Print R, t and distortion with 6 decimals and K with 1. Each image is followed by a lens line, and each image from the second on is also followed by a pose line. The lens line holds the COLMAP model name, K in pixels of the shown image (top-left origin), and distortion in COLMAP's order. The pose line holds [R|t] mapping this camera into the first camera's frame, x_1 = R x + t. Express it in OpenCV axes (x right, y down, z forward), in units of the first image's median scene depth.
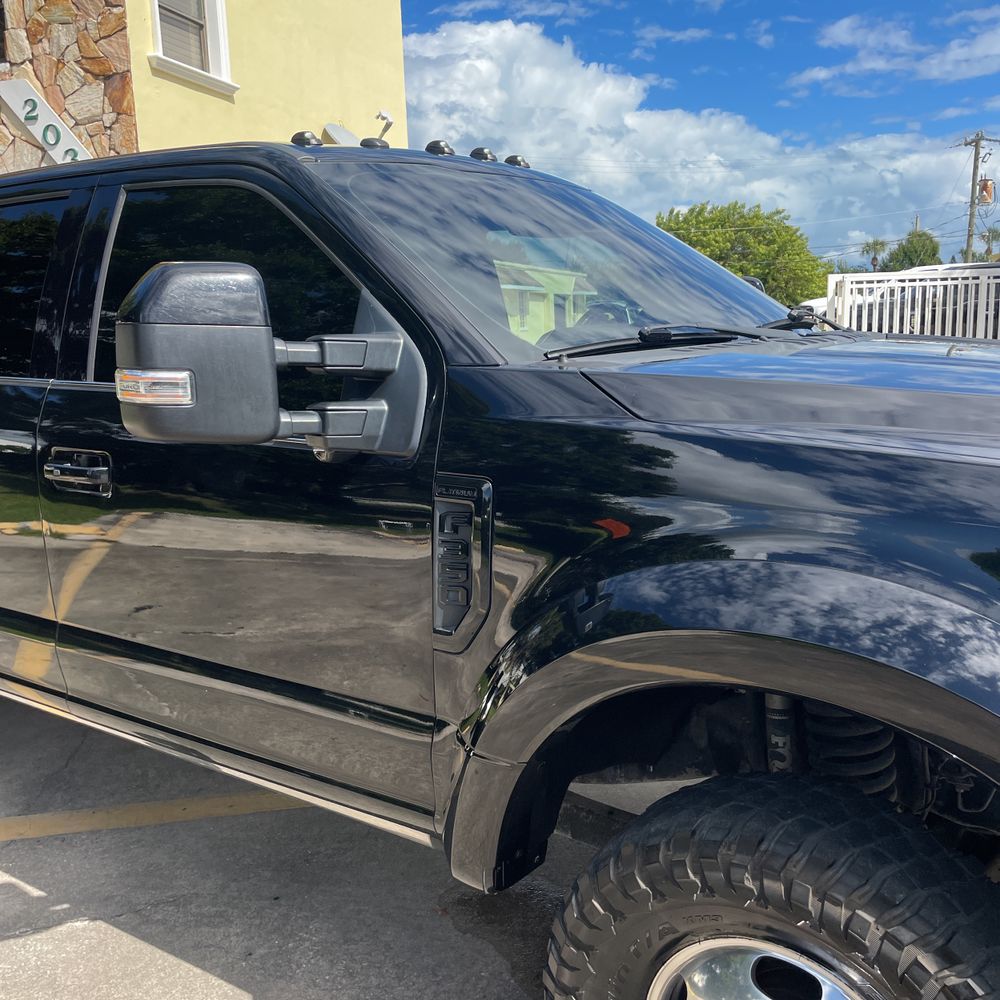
lens RADIAL K [[1014.5, 0, 498.8], [0, 1014.5, 496.6], [0, 0, 1]] dist [0.087849, -0.117318]
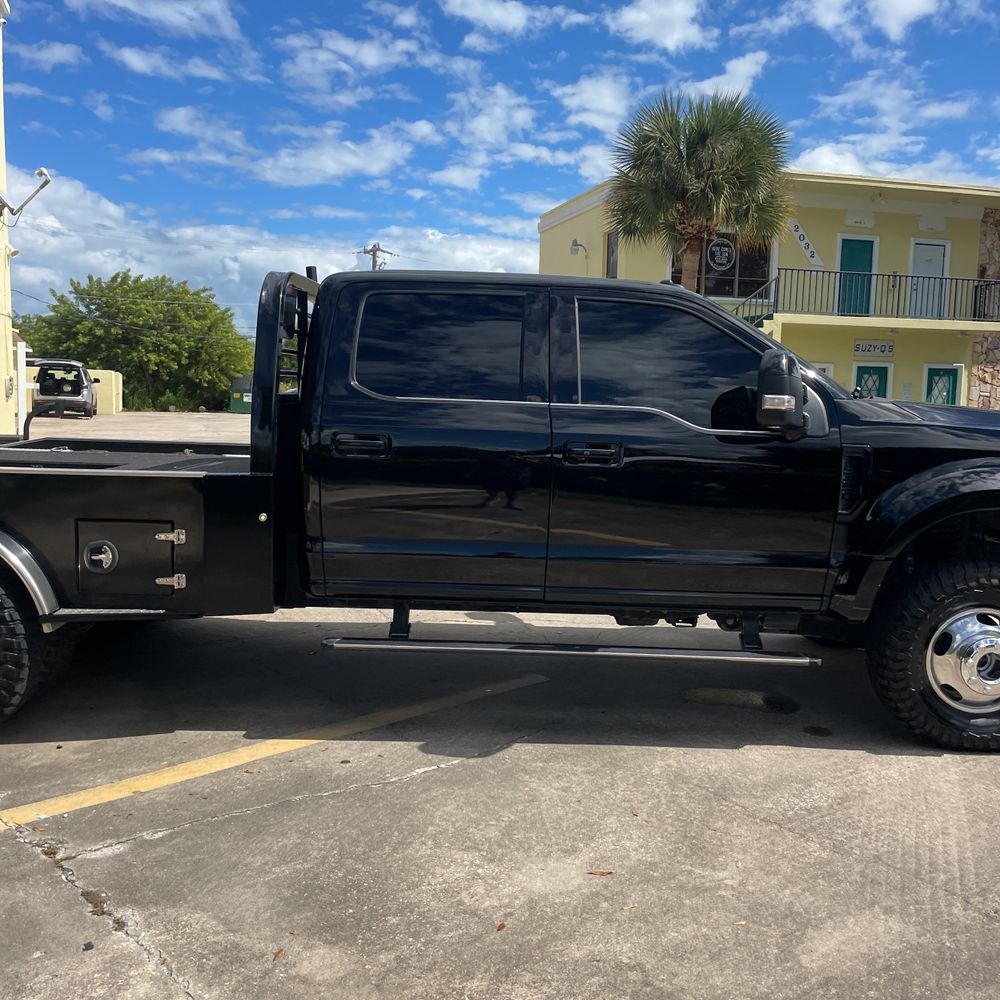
lens RADIAL K [[1005.0, 0, 501.5], [0, 1005.0, 504.2], [0, 0, 1]] dist [0.099975, -0.116679]
pose [[0.815996, -0.015027, 0.577862, -0.432304], [0.051275, 0.997603, -0.046463, 0.037181], [-0.575779, 0.067543, 0.814811, -0.094454]]
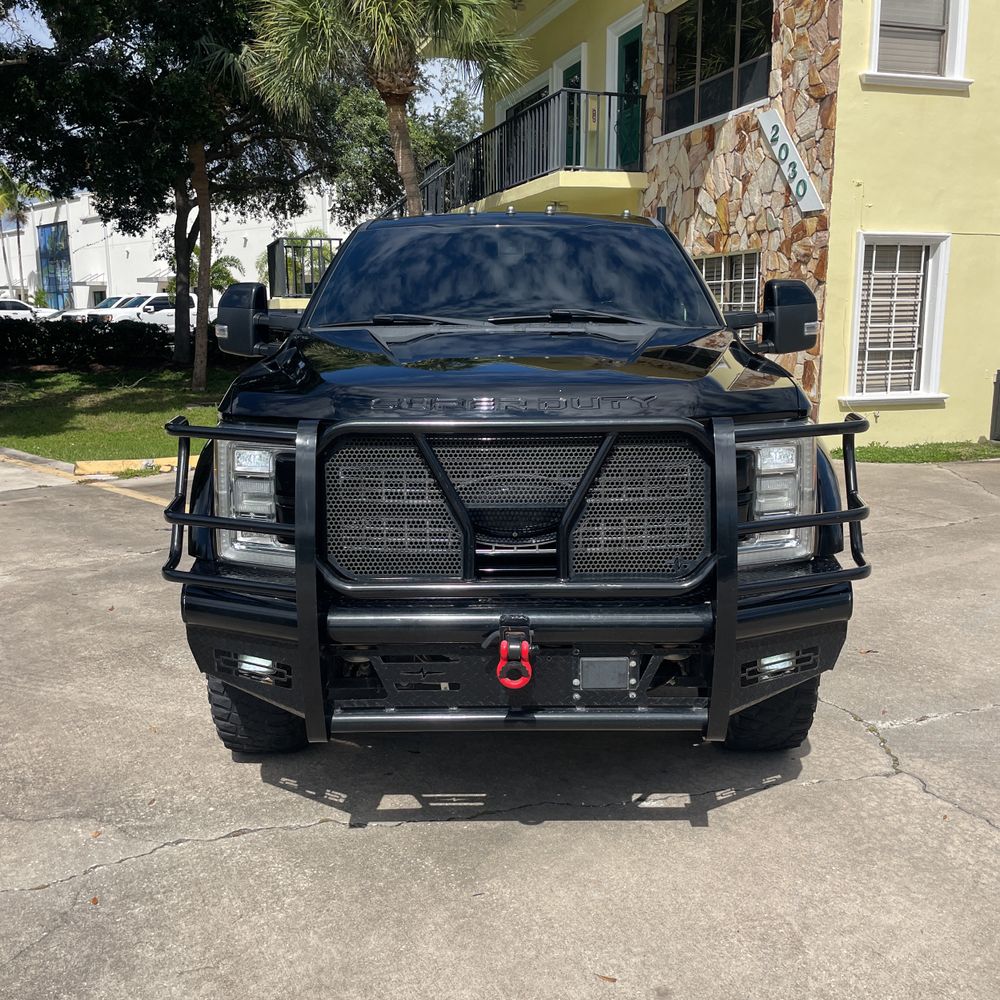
lens RADIAL K [[1008.5, 0, 504.1], [0, 1008.5, 496.7], [0, 0, 1]] dist [0.092489, -0.127574]
pose [[0.572760, 0.175265, -0.800767, 0.439402], [-0.154152, 0.982476, 0.104777, -0.015121], [0.805098, 0.063428, 0.589740, 0.015436]]
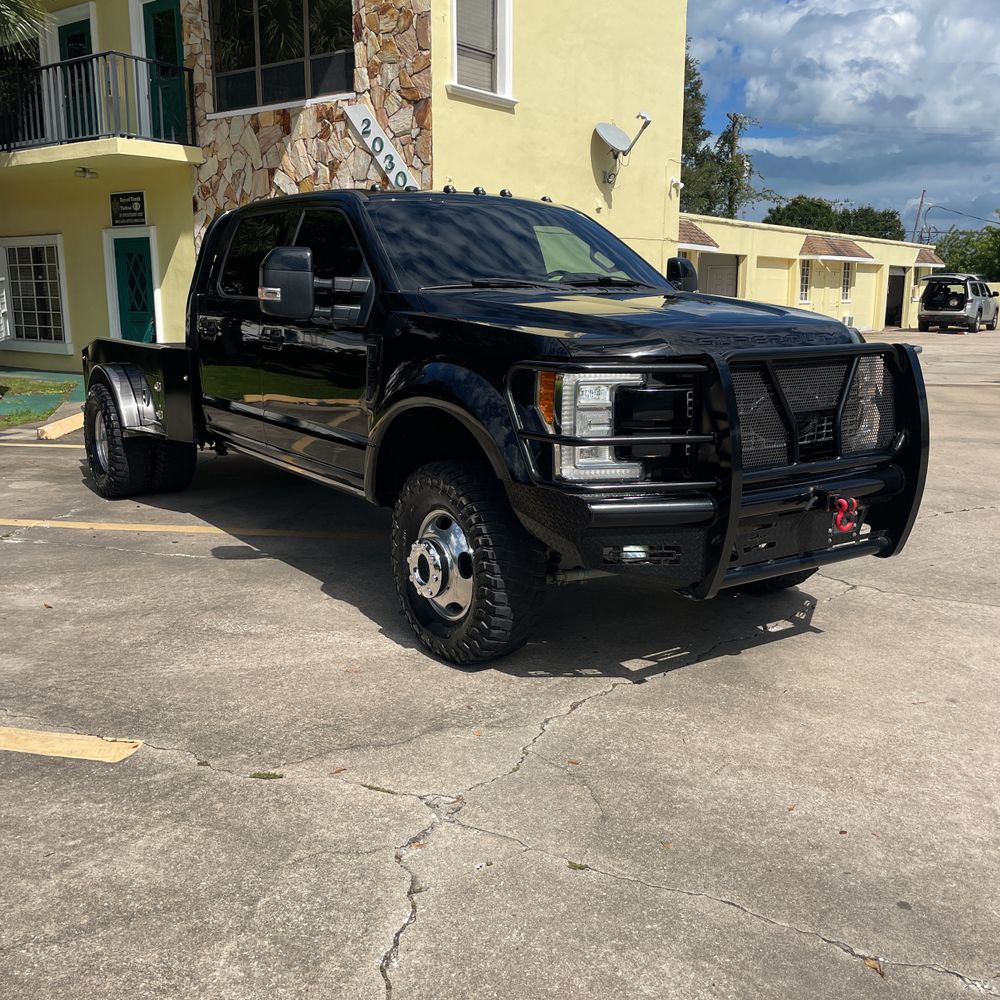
lens RADIAL K [[1008.5, 0, 504.1], [0, 1008.5, 496.7], [0, 0, 1]] dist [0.092489, -0.127574]
pose [[0.939860, 0.100041, -0.326582, 0.224596], [-0.090585, 0.994913, 0.044077, 0.047873], [0.329330, -0.011843, 0.944141, -0.253232]]
